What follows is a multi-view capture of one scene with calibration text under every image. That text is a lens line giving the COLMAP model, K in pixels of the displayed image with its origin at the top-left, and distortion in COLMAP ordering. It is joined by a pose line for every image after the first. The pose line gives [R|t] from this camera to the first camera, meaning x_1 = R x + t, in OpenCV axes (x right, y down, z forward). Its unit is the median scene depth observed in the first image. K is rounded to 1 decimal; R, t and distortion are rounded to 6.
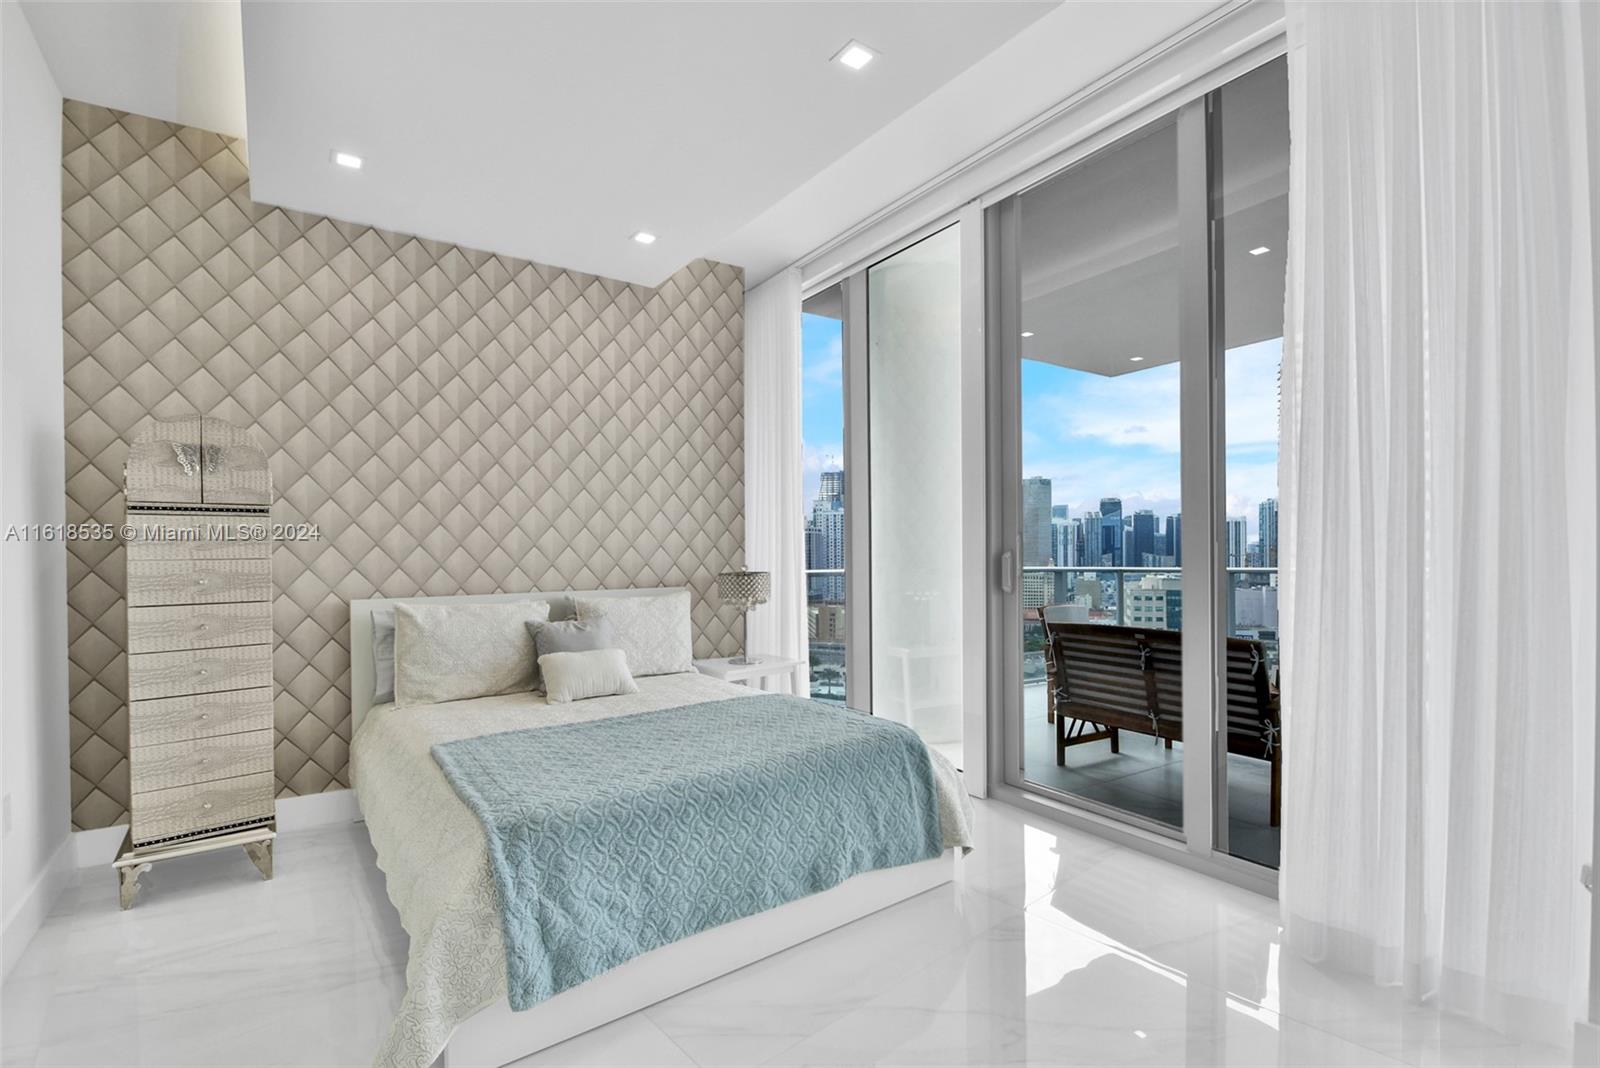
lens RADIAL K [[733.8, 0, 809.6], [0, 733.8, 560.5], [0, 0, 1]] dist [0.004136, 0.000466]
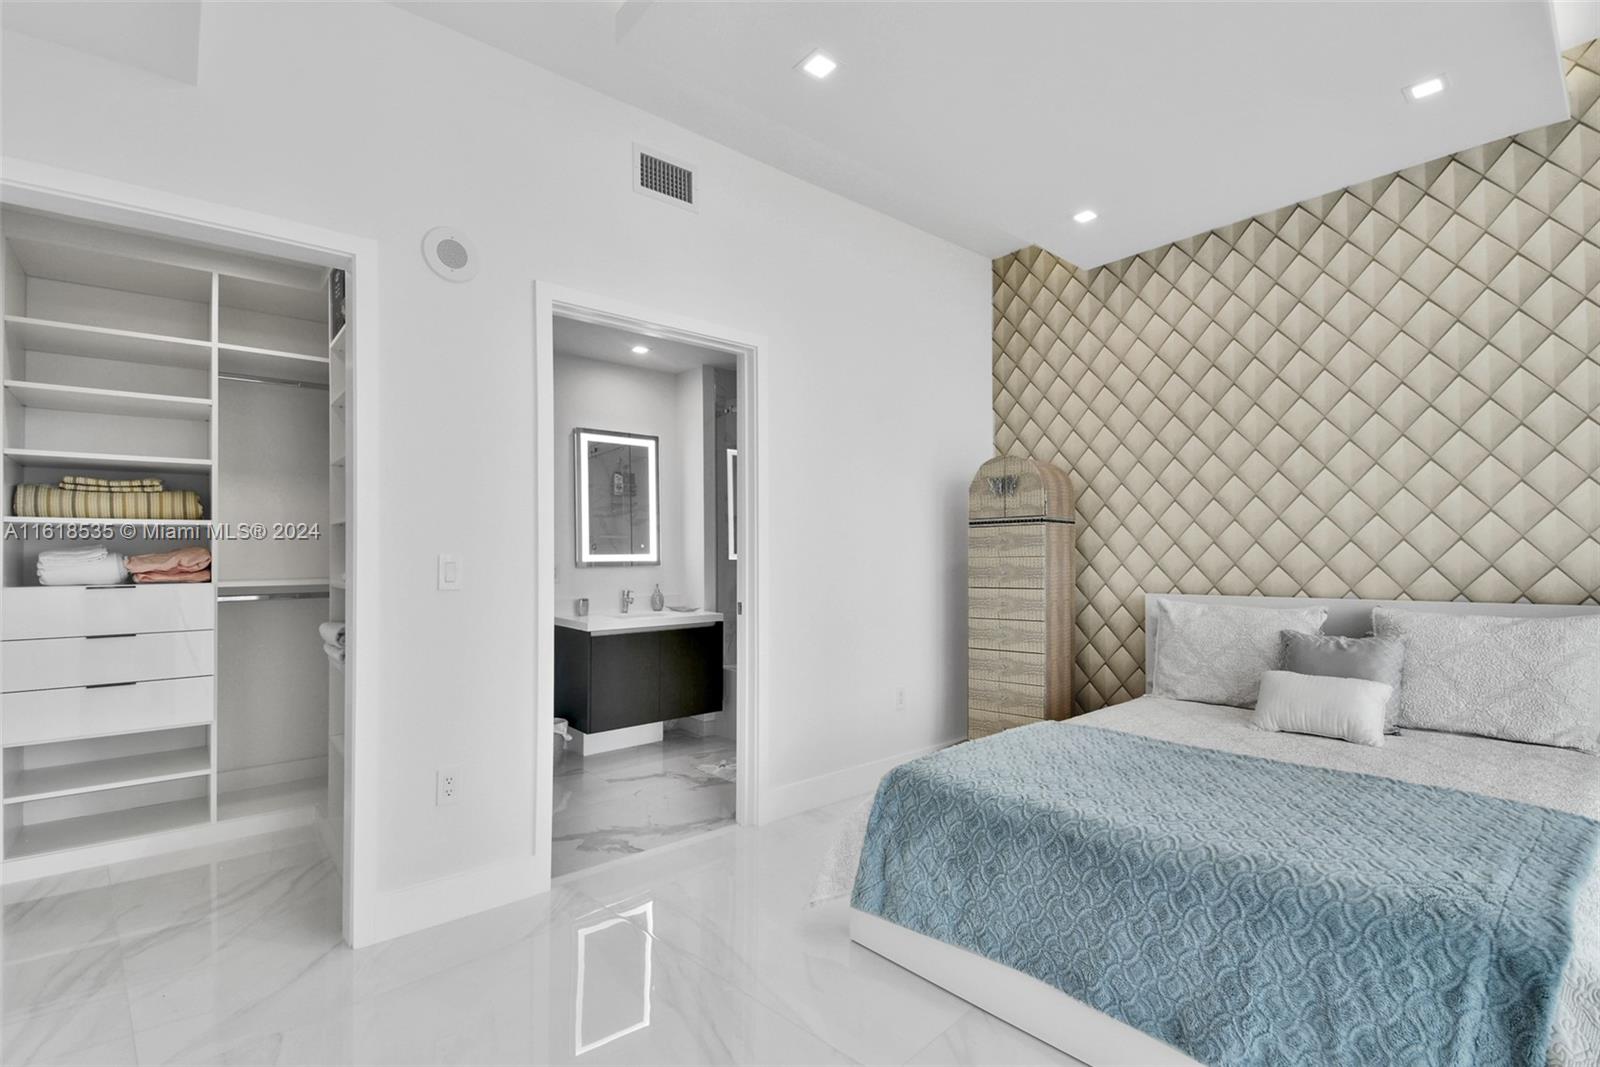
lens RADIAL K [[726.5, 0, 799.5], [0, 726.5, 545.6], [0, 0, 1]] dist [0.056260, -0.019822]
pose [[0.109167, -0.004635, -0.994013, 0.442791], [0.003277, 0.999985, -0.004303, -0.015449], [0.994018, -0.002788, 0.109181, 0.370519]]
